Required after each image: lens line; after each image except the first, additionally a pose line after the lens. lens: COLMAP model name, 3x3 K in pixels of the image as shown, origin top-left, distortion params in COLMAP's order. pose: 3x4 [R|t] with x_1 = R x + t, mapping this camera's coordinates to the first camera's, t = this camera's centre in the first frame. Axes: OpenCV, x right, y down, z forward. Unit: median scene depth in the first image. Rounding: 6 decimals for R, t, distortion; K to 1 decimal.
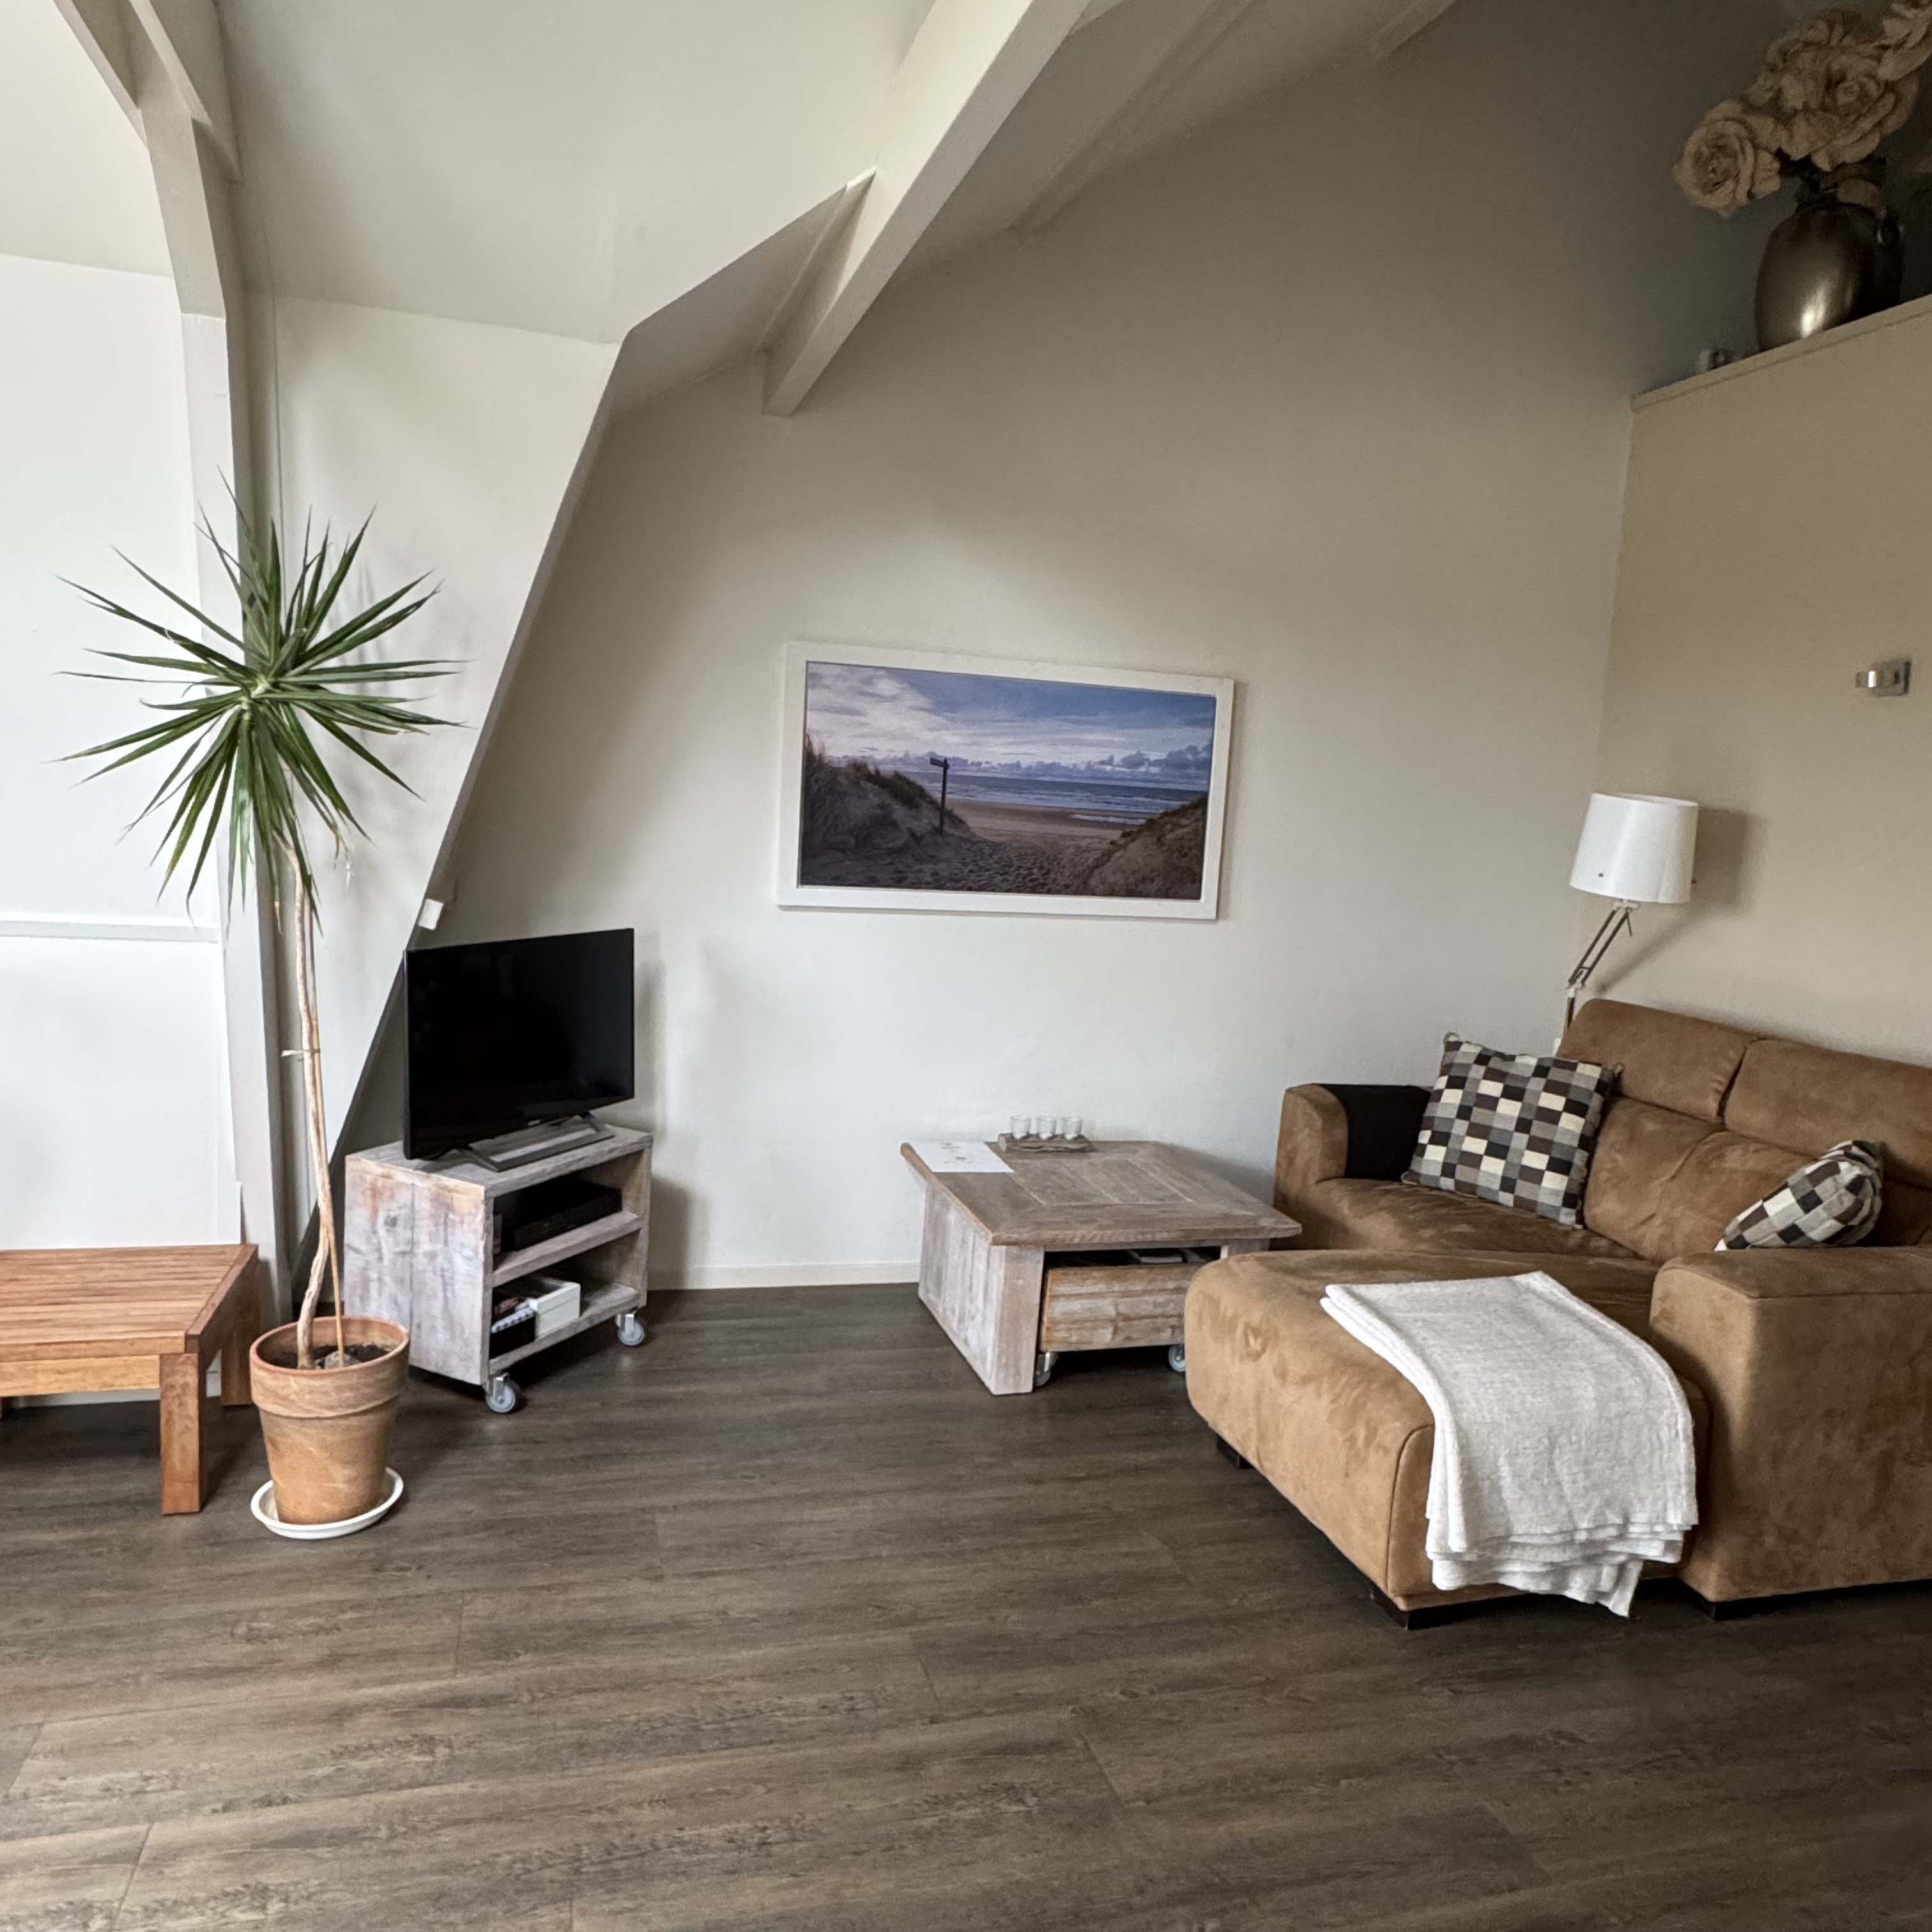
lens RADIAL K [[1386.8, 0, 960.8], [0, 1386.8, 963.9], [0, 0, 1]] dist [-0.000346, 0.000040]
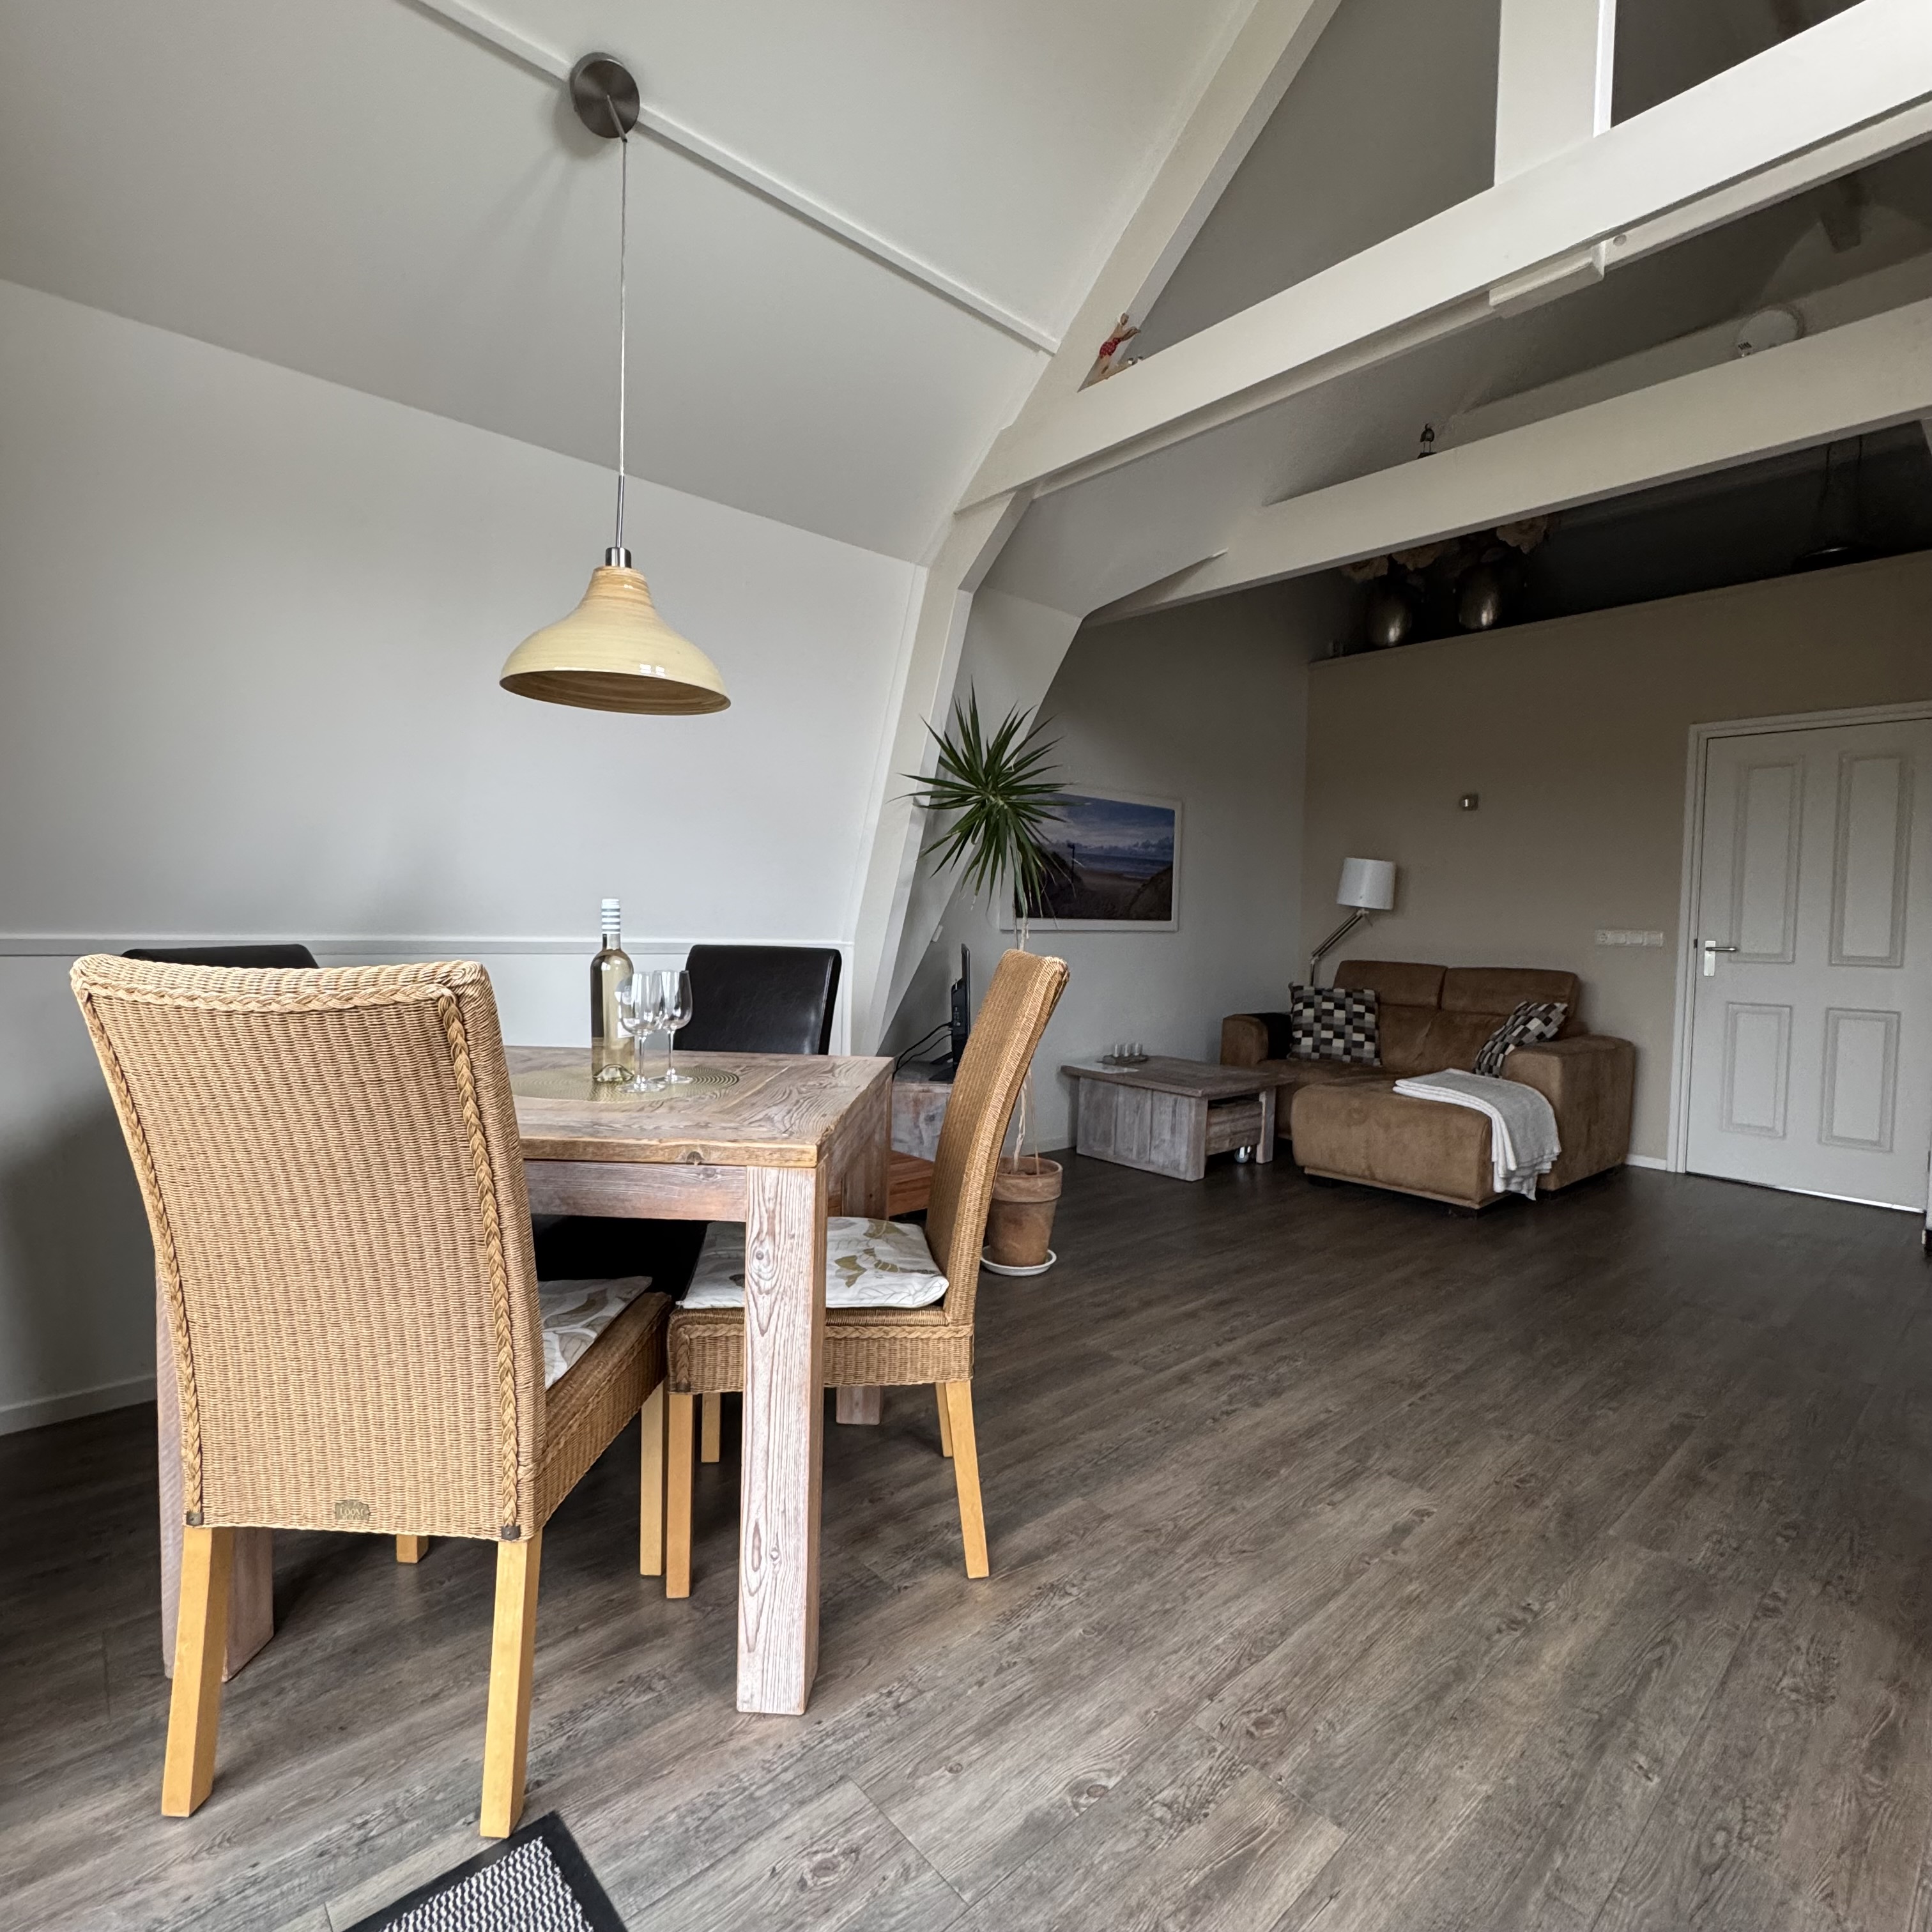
lens RADIAL K [[1026.9, 0, 969.2], [0, 1026.9, 964.3], [0, 0, 1]] dist [0.003022, 0.001461]
pose [[0.900131, -0.059136, 0.431587, -0.720701], [0.081244, 0.996149, -0.032951, 0.037707], [-0.427977, 0.064724, 0.901469, -0.112759]]
